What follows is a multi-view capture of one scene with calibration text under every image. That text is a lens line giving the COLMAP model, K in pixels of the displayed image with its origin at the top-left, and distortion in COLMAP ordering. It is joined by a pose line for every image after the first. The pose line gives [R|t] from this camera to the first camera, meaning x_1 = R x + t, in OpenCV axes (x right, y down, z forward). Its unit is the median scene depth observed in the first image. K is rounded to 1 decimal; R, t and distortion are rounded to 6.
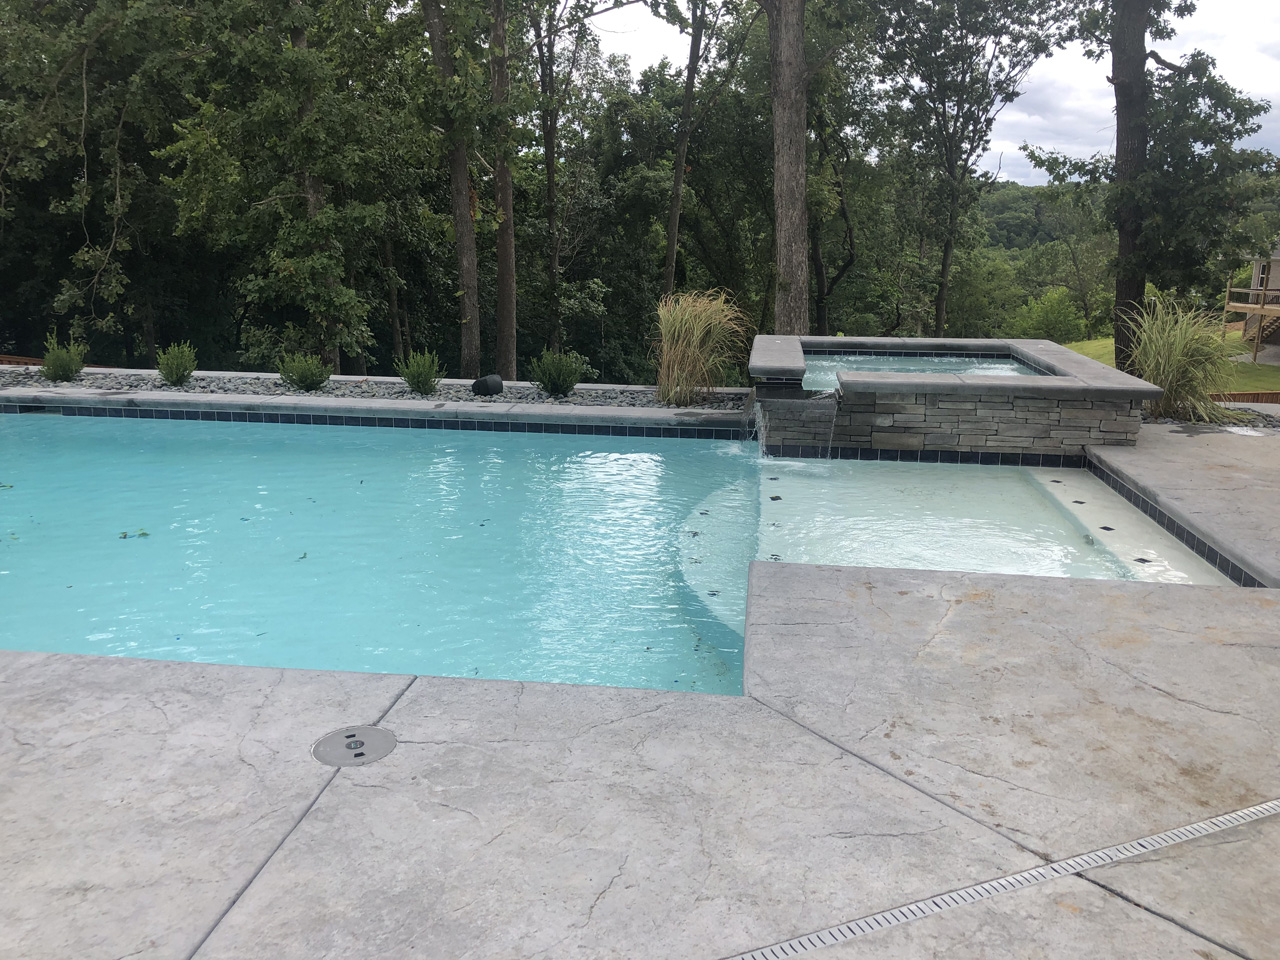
lens RADIAL K [[1036.3, 0, 628.7], [0, 1036.3, 489.5], [0, 0, 1]] dist [0.052149, -0.059788]
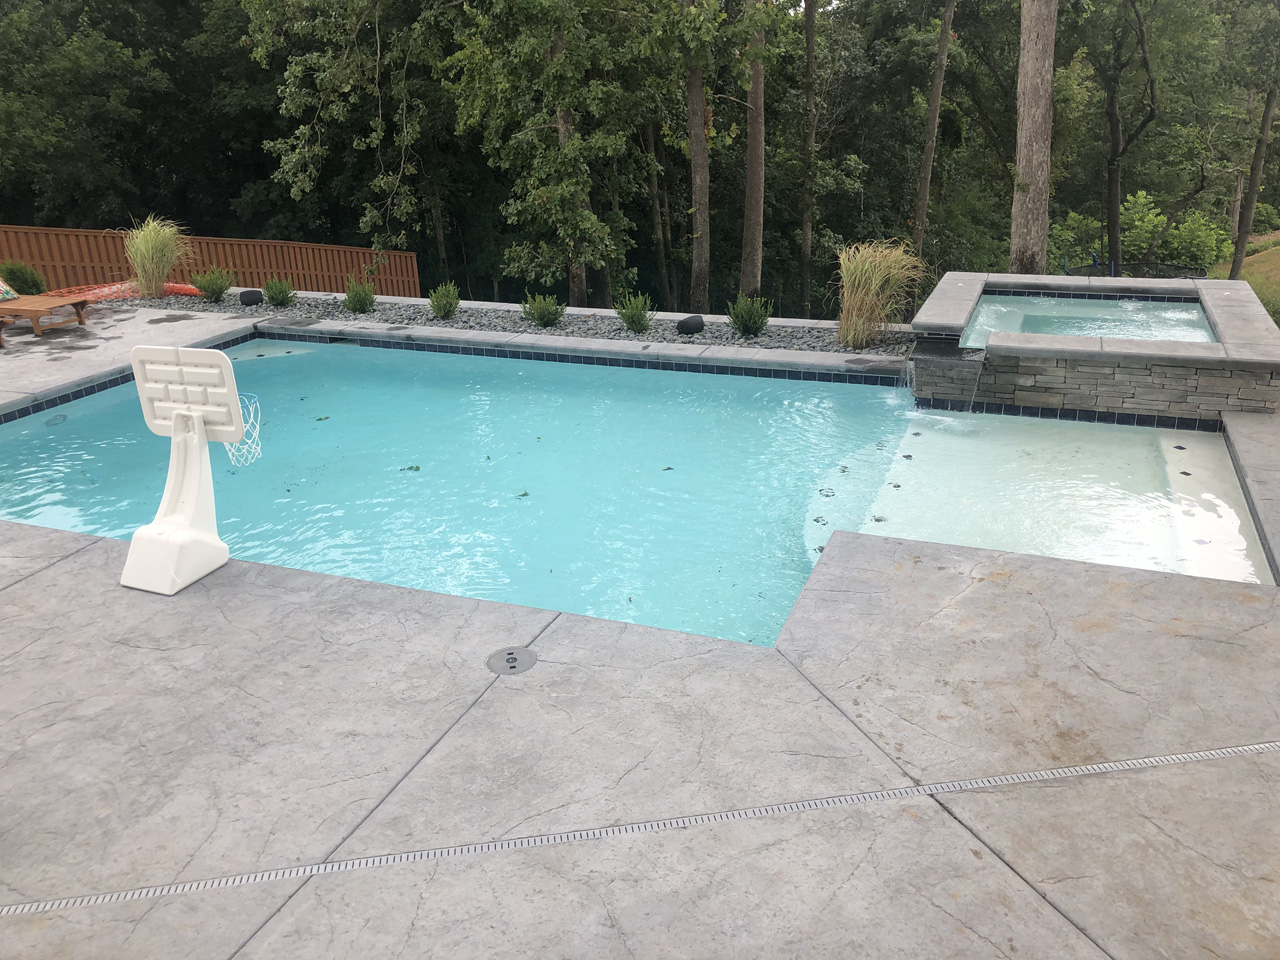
lens RADIAL K [[1036.3, 0, 640.8], [0, 1036.3, 477.7], [0, 0, 1]] dist [0.052149, -0.059788]
pose [[0.969546, 0.051641, -0.239404, 0.116430], [-0.021399, 0.991641, 0.127242, -0.094059], [0.243974, -0.118244, 0.962546, -0.176756]]
